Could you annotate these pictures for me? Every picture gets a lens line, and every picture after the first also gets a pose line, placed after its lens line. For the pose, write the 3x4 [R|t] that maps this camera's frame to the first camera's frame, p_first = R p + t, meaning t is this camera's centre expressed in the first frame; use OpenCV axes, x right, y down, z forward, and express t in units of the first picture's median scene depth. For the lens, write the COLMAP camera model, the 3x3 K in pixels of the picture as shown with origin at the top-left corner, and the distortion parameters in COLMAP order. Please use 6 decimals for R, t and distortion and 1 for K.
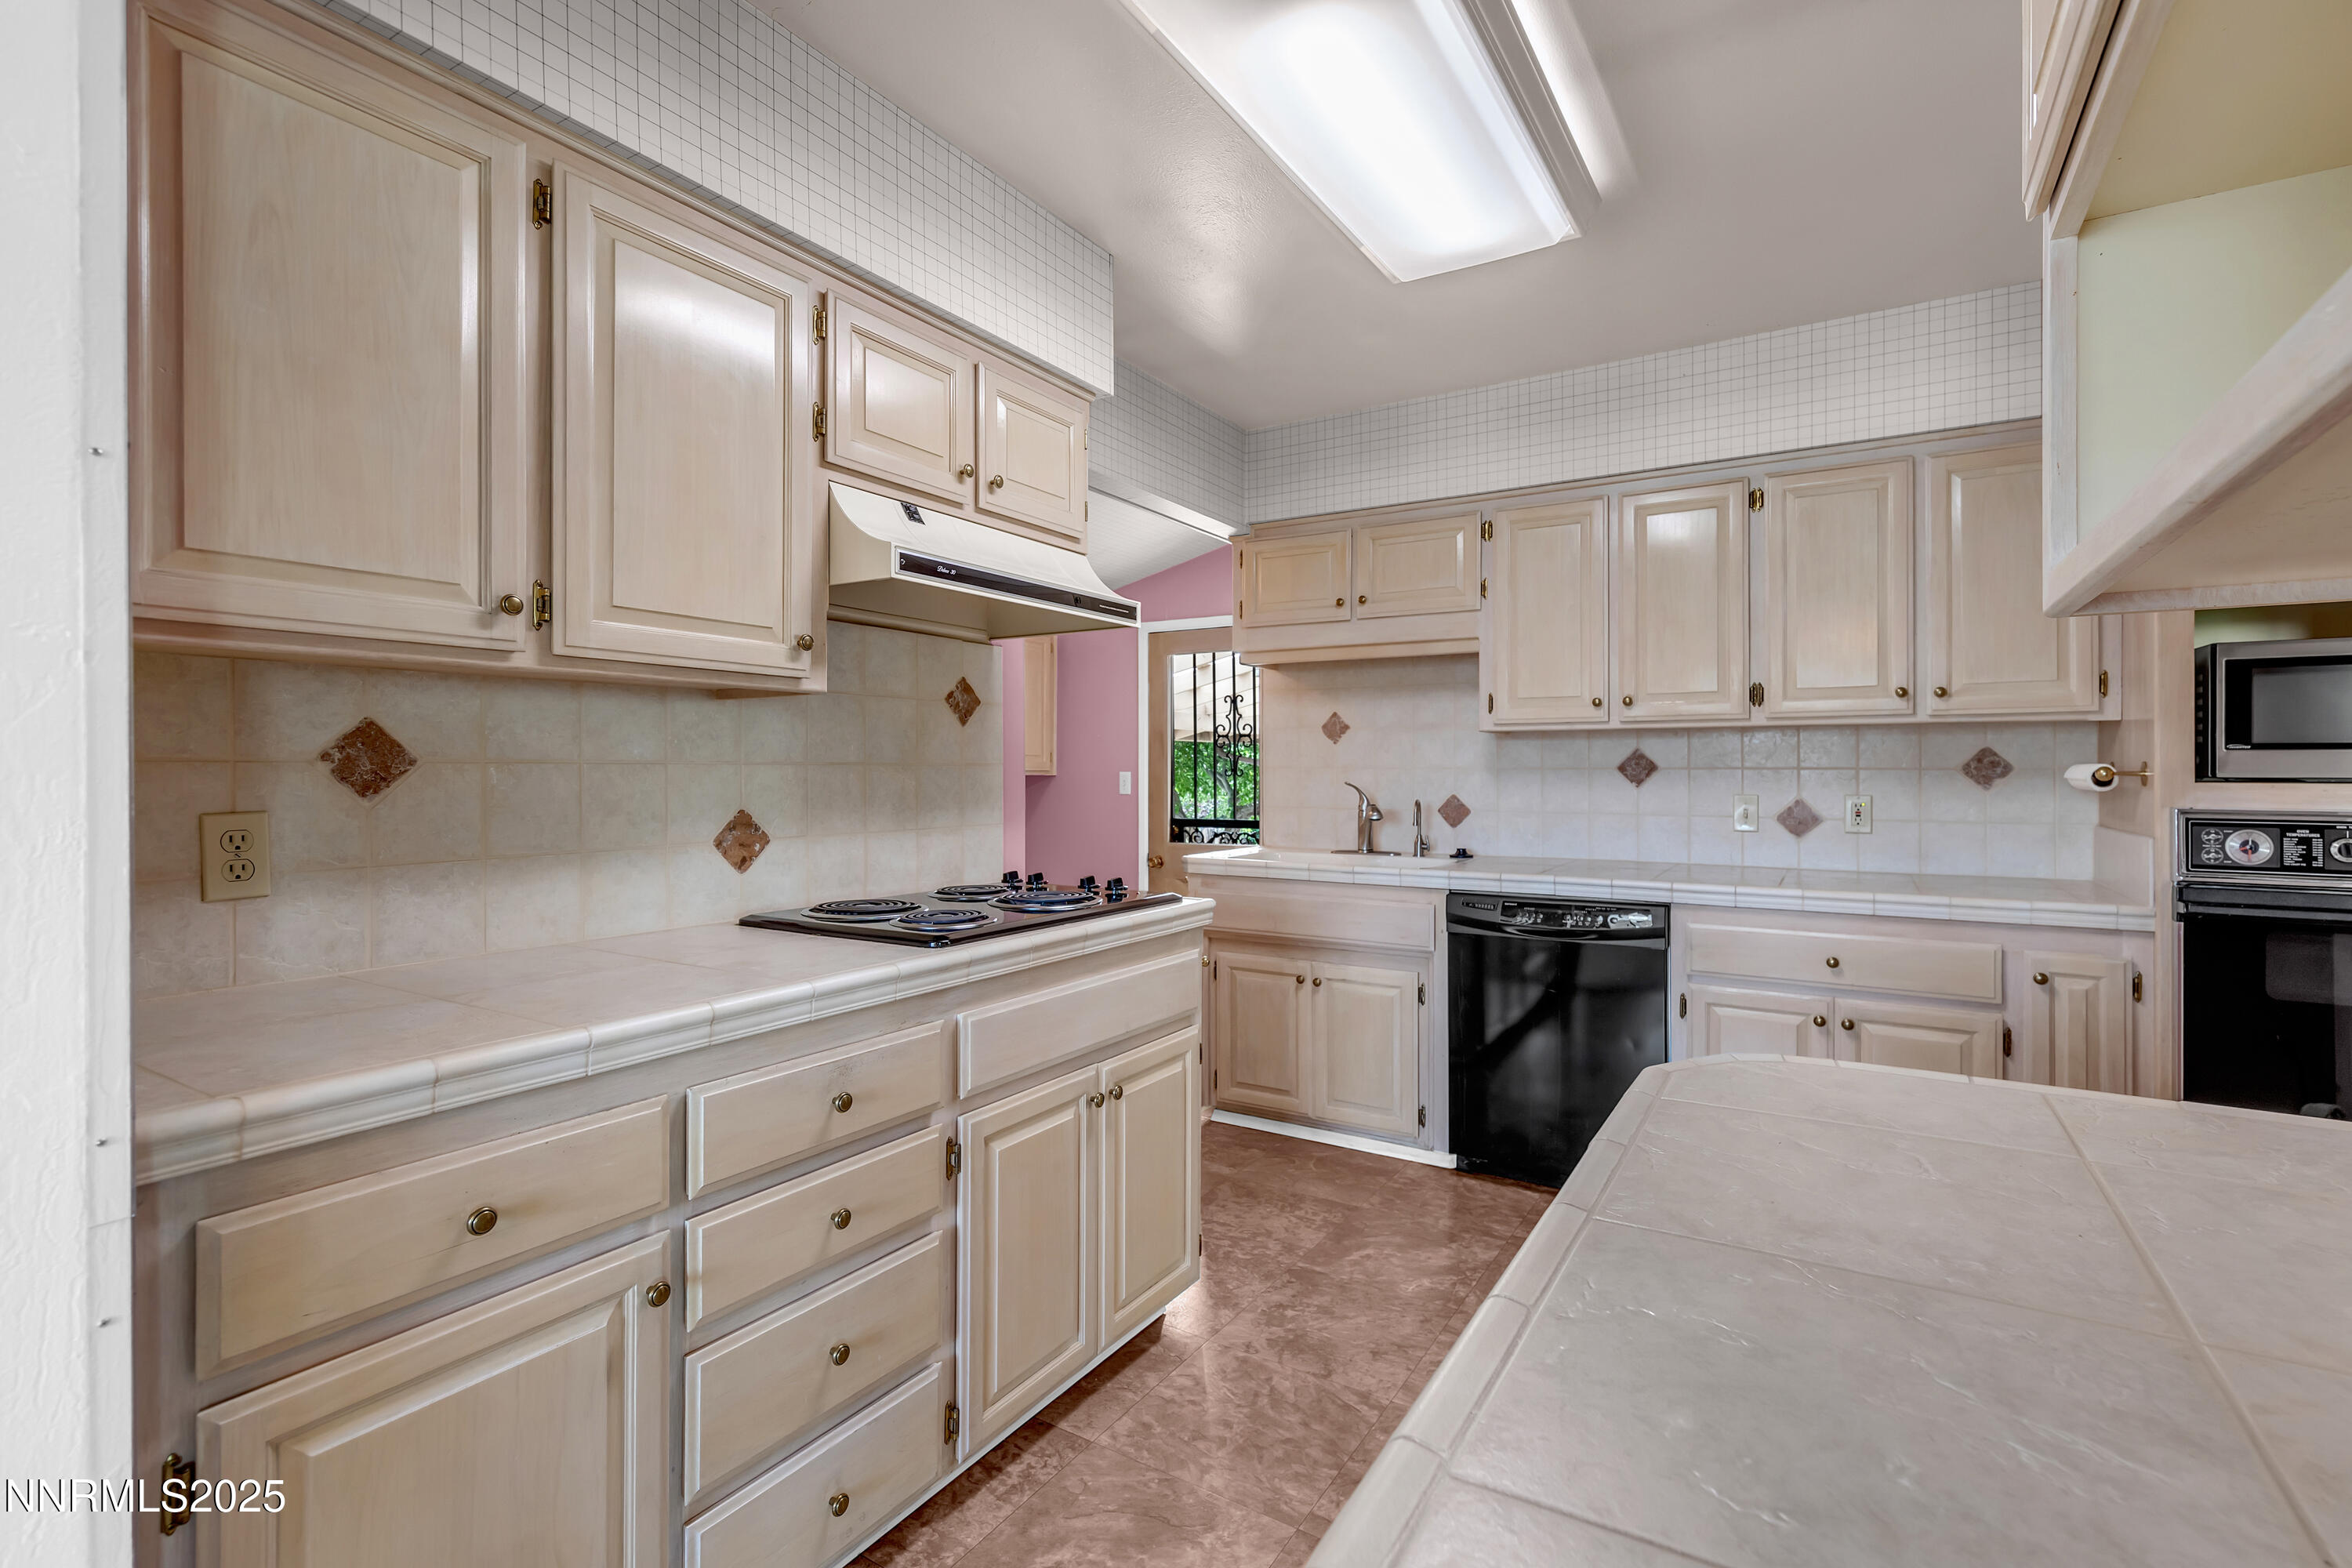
lens RADIAL K [[1091.2, 0, 1188.5], [0, 1091.2, 779.5], [0, 0, 1]] dist [-0.000787, 0.002651]
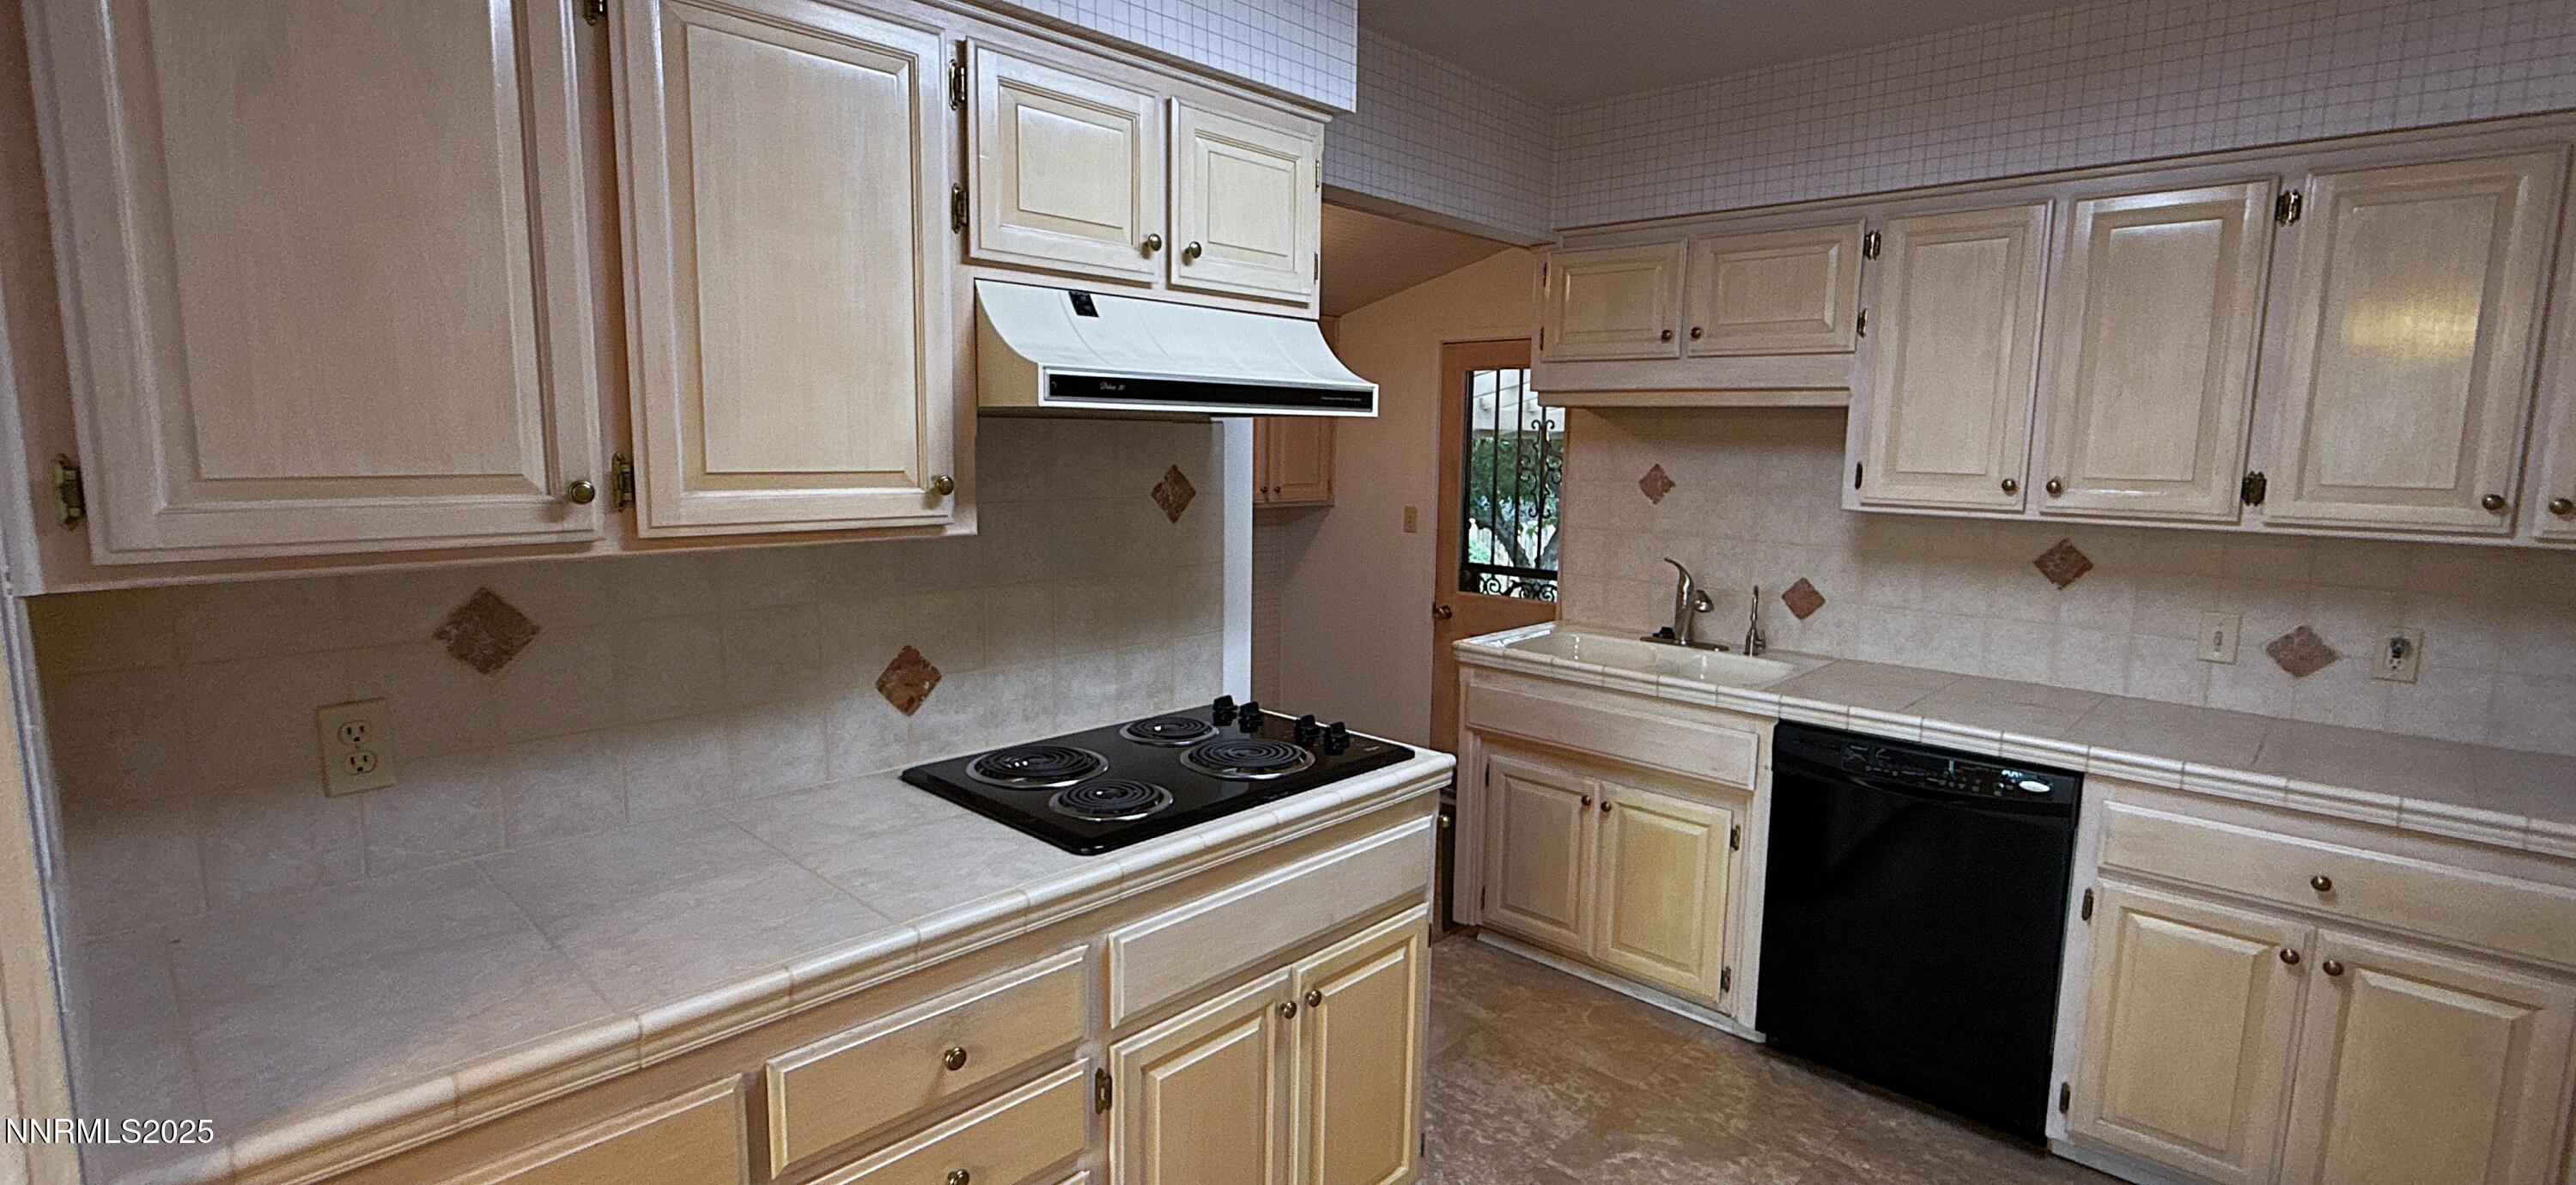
lens RADIAL K [[1180.6, 0, 1271.8], [0, 1180.6, 591.3], [0, 0, 1]] dist [-0.002534, 0.000285]
pose [[0.975374, 0.043227, -0.216279, 0.071071], [-0.013160, 0.990265, 0.138573, -0.125845], [0.220163, -0.132314, 0.966448, 0.115540]]
